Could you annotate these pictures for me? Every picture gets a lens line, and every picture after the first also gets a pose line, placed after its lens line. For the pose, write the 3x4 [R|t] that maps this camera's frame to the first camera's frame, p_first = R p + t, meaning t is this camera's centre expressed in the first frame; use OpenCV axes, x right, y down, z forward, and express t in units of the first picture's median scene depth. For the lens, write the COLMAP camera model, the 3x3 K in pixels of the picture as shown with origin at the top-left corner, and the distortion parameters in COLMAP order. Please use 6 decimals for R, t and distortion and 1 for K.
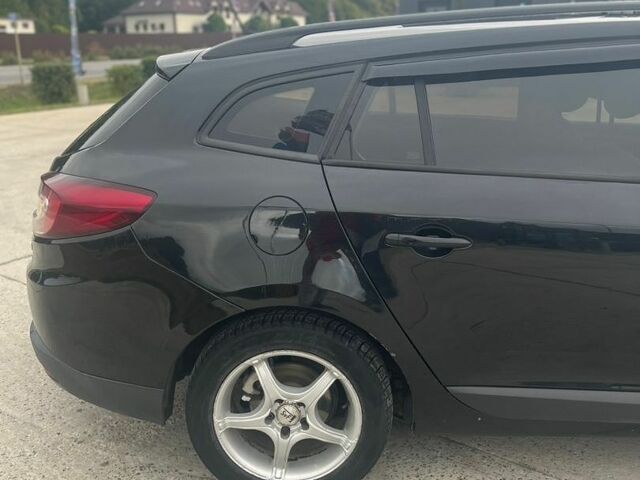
lens RADIAL K [[661.1, 0, 317.5], [0, 661.1, 243.6], [0, 0, 1]] dist [0.053862, -0.035158]
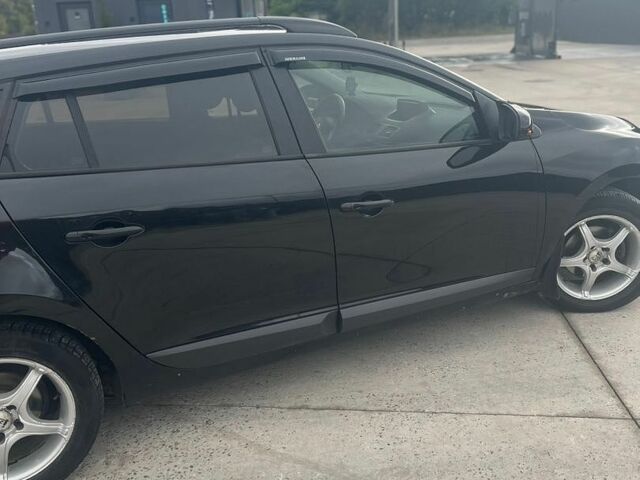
lens RADIAL K [[661.1, 0, 317.5], [0, 661.1, 243.6], [0, 0, 1]] dist [0.053862, -0.035158]
pose [[0.881008, -0.179958, 0.437538, -0.014338], [0.176802, 0.983059, 0.048330, 0.021055], [-0.438823, 0.034779, 0.897900, -0.175534]]
